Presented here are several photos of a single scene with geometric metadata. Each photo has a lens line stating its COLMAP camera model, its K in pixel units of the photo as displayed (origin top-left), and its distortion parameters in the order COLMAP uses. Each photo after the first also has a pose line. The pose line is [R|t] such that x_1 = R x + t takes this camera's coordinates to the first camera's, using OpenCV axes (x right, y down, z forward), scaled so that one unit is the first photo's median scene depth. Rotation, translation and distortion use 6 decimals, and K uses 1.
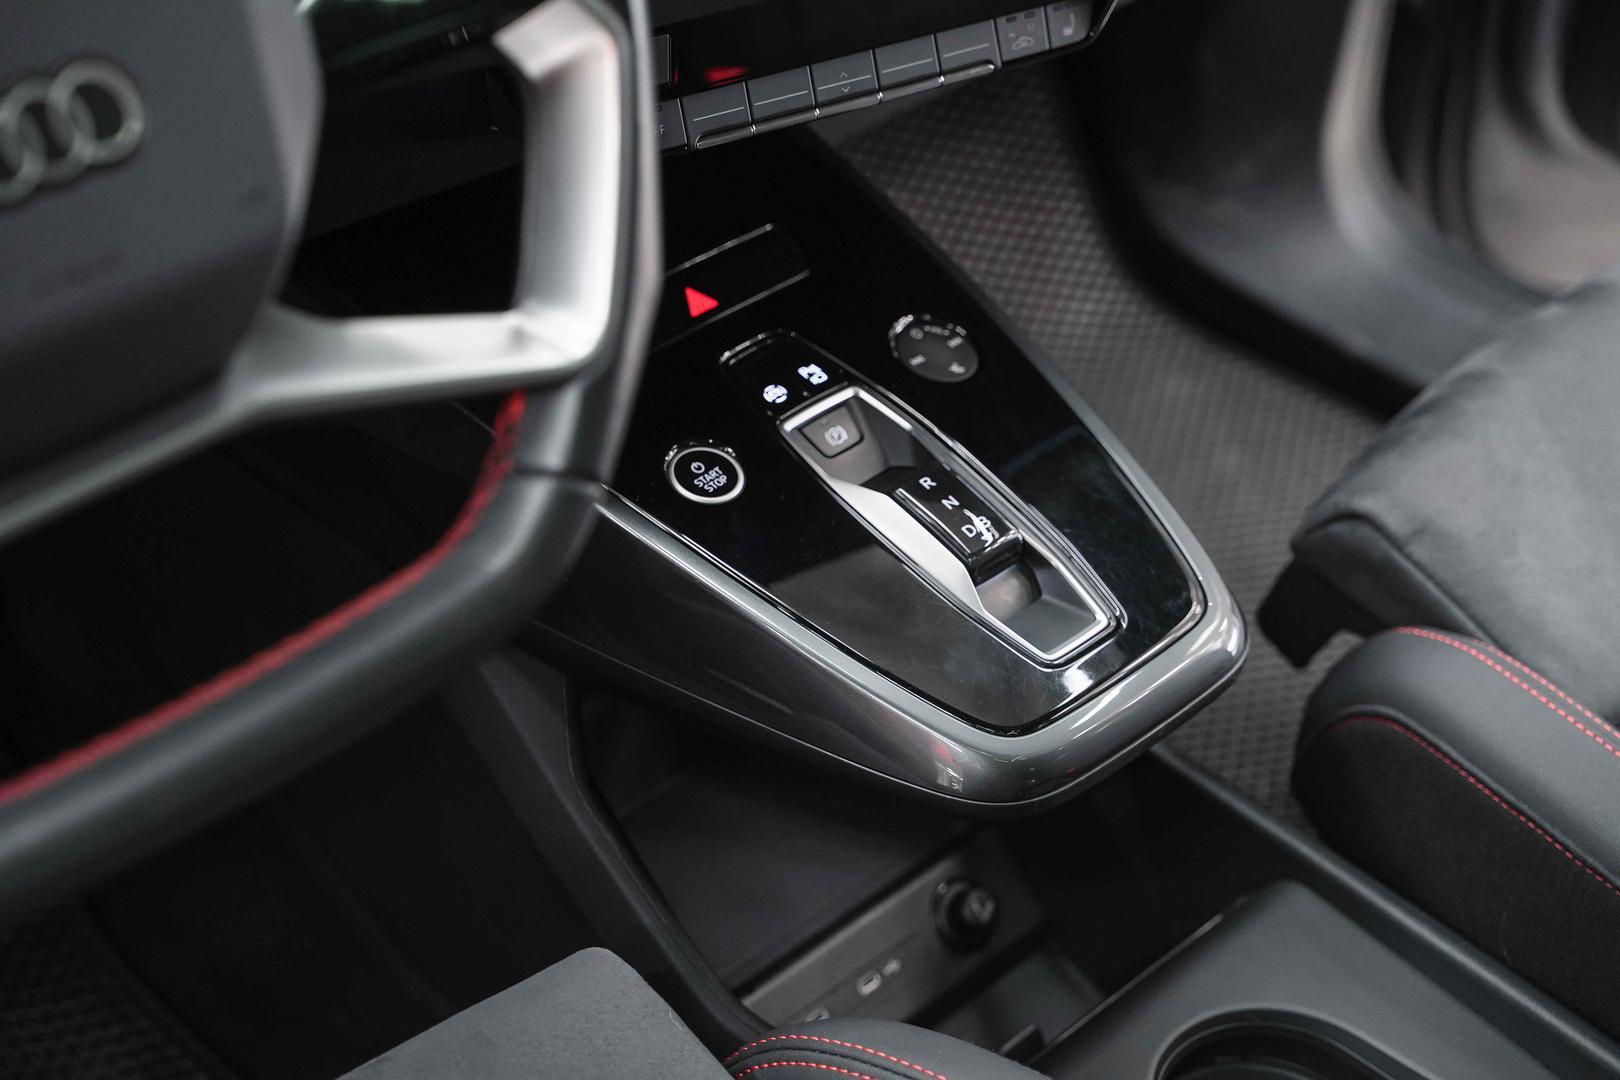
lens RADIAL K [[2992.8, 0, 810.0], [0, 2992.8, 540.0], [0, 0, 1]] dist [0.026156, 0.082537]
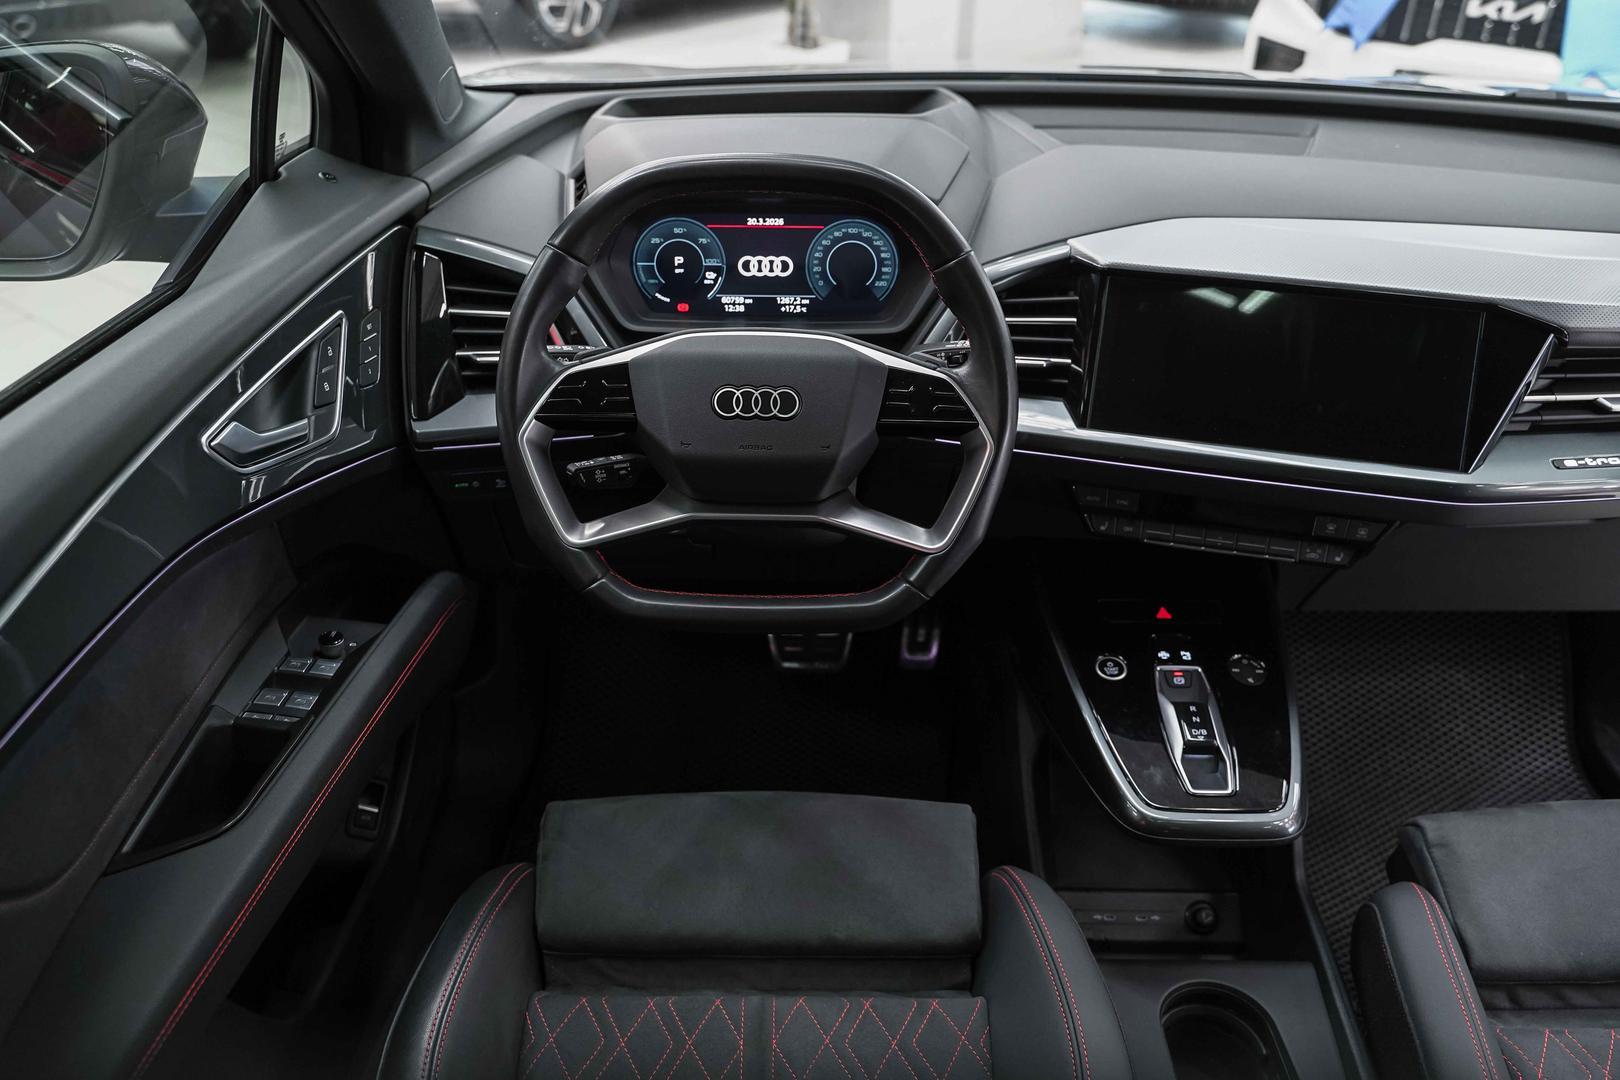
lens RADIAL K [[1317.4, 0, 810.0], [0, 1317.4, 540.0], [0, 0, 1]] dist [-0.012464, -0.010115]
pose [[0.701455, 0.318012, -0.637831, 0.439018], [-0.418082, 0.908383, -0.006880, -0.005970], [0.577207, 0.271492, 0.770145, -0.019446]]
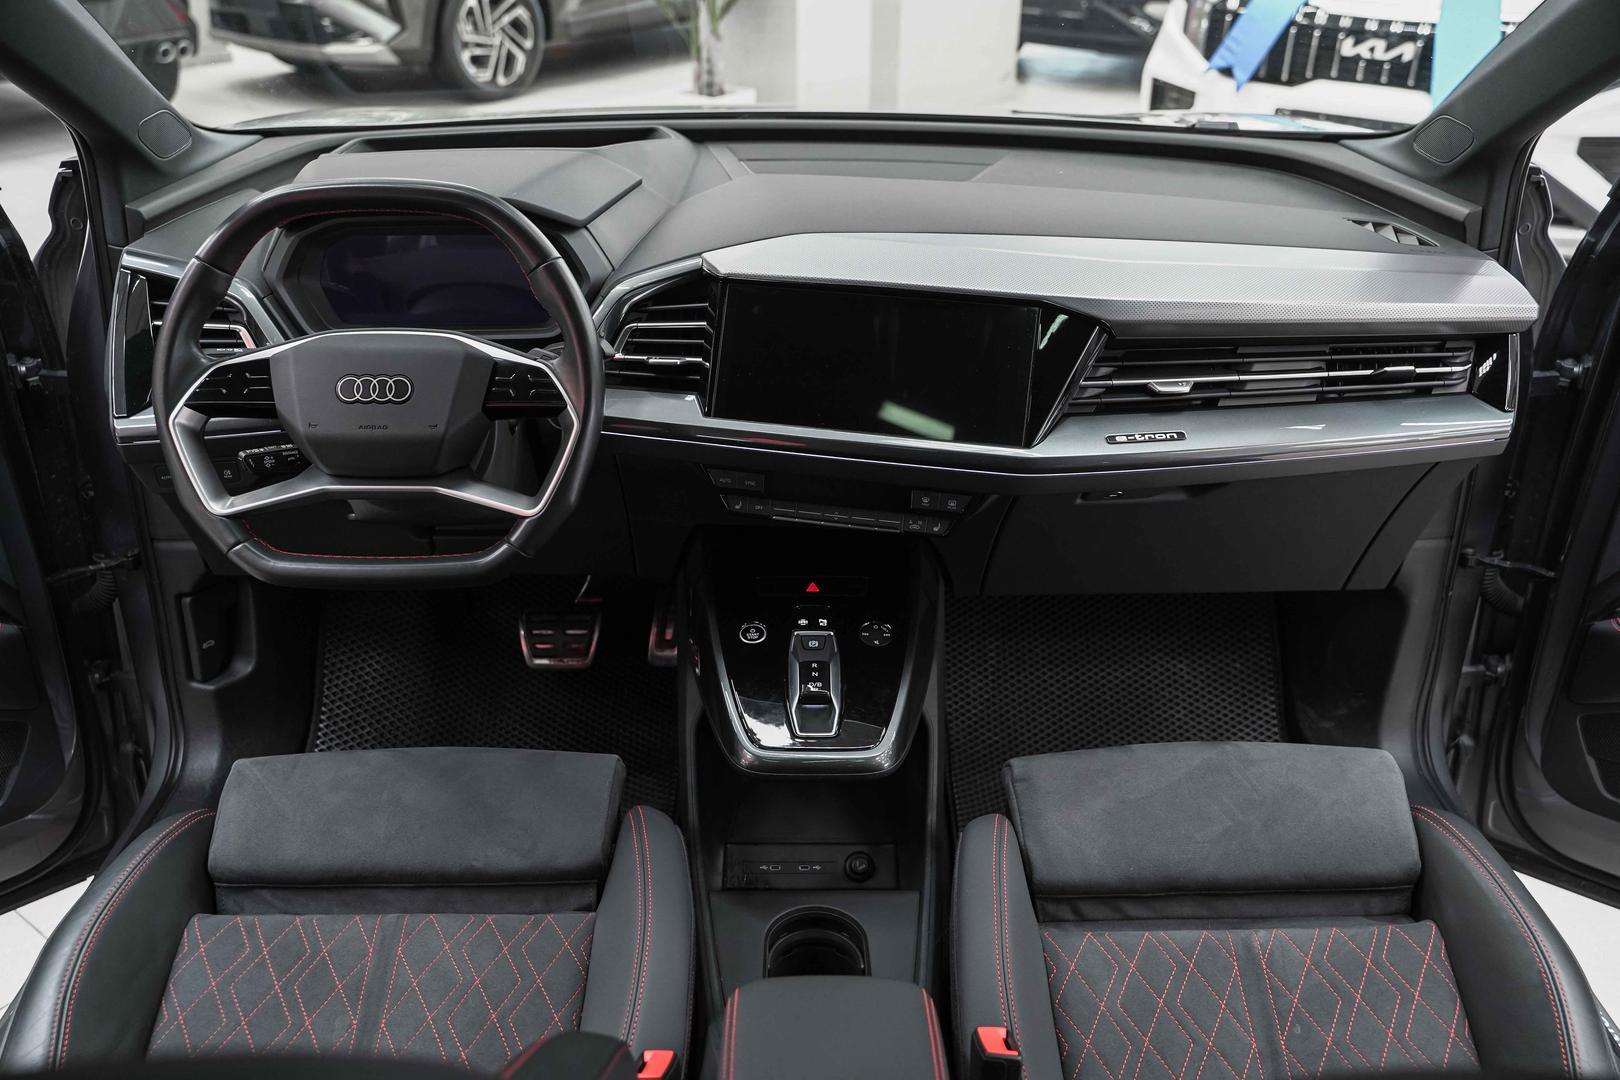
lens RADIAL K [[1391.6, 0, 810.0], [0, 1391.6, 540.0], [0, 0, 1]] dist [-0.015952, 0.005209]
pose [[0.714690, 0.276291, -0.642559, 0.782367], [-0.404325, 0.912824, -0.057211, -0.047002], [0.570737, 0.300691, 0.764097, 0.013504]]
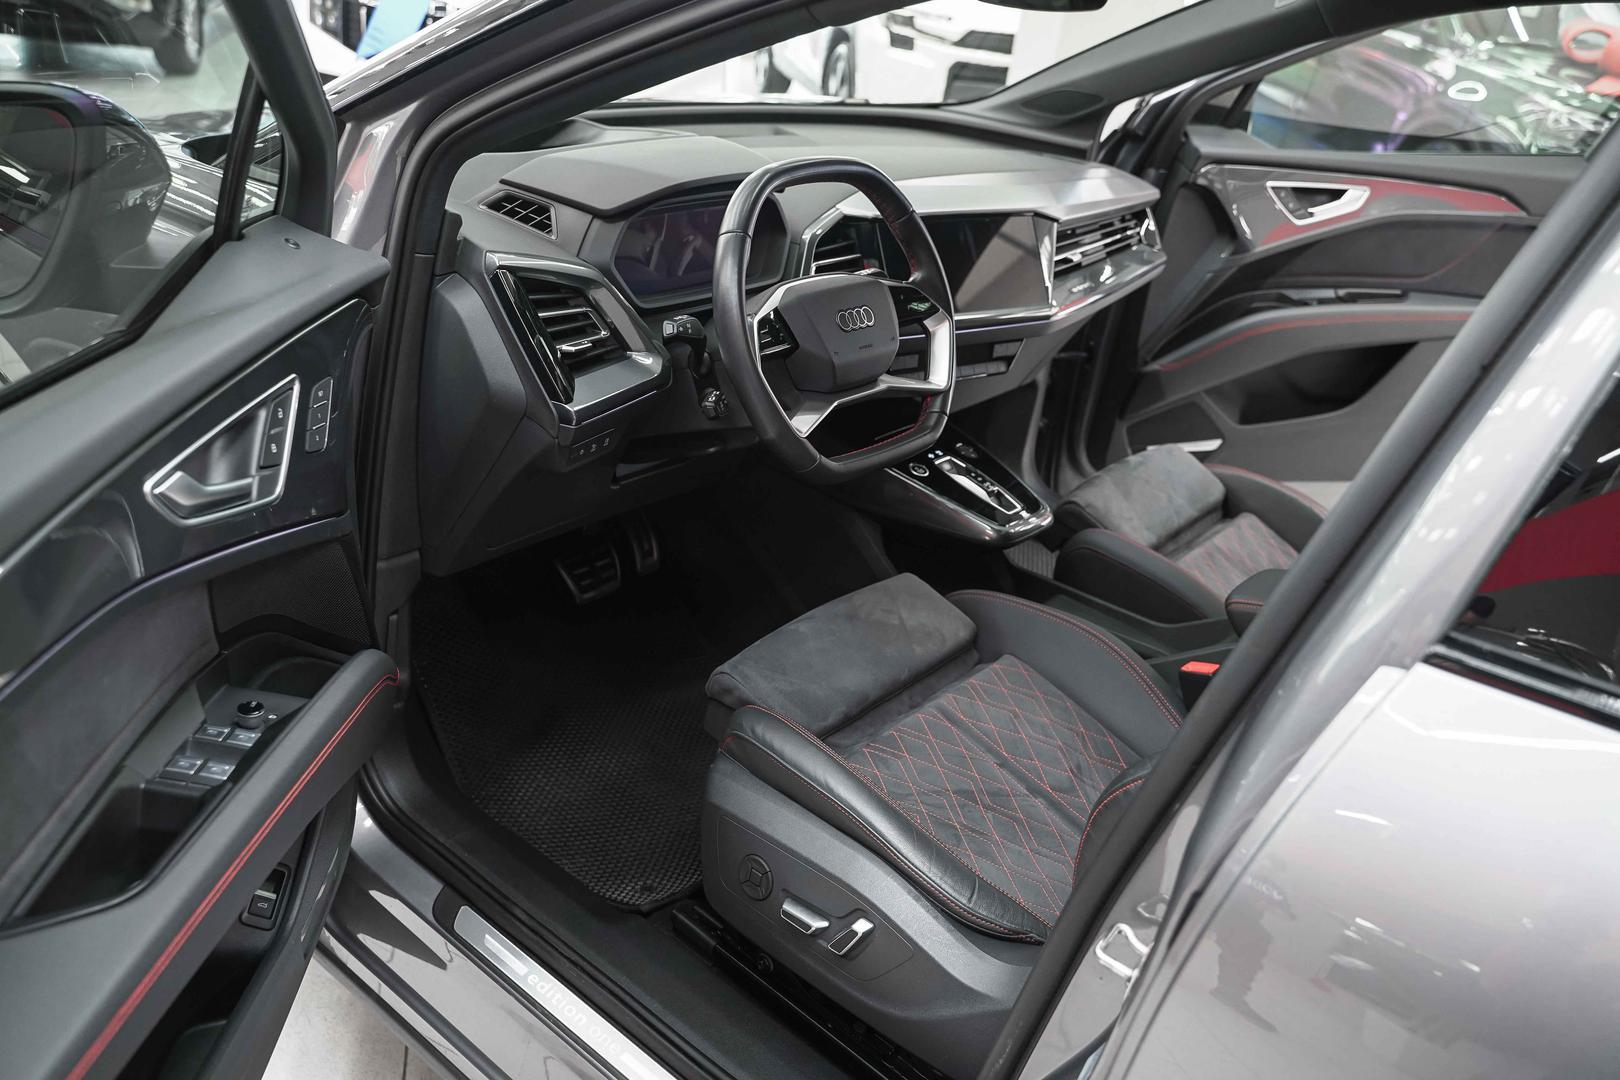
lens RADIAL K [[1317.4, 0, 810.0], [0, 1317.4, 540.0], [0, 0, 1]] dist [-0.012464, -0.010115]
pose [[0.996188, 0.010277, 0.086630, -0.315765], [0.007063, 0.980277, -0.197504, 0.395601], [-0.086951, 0.197363, 0.976467, -0.640829]]
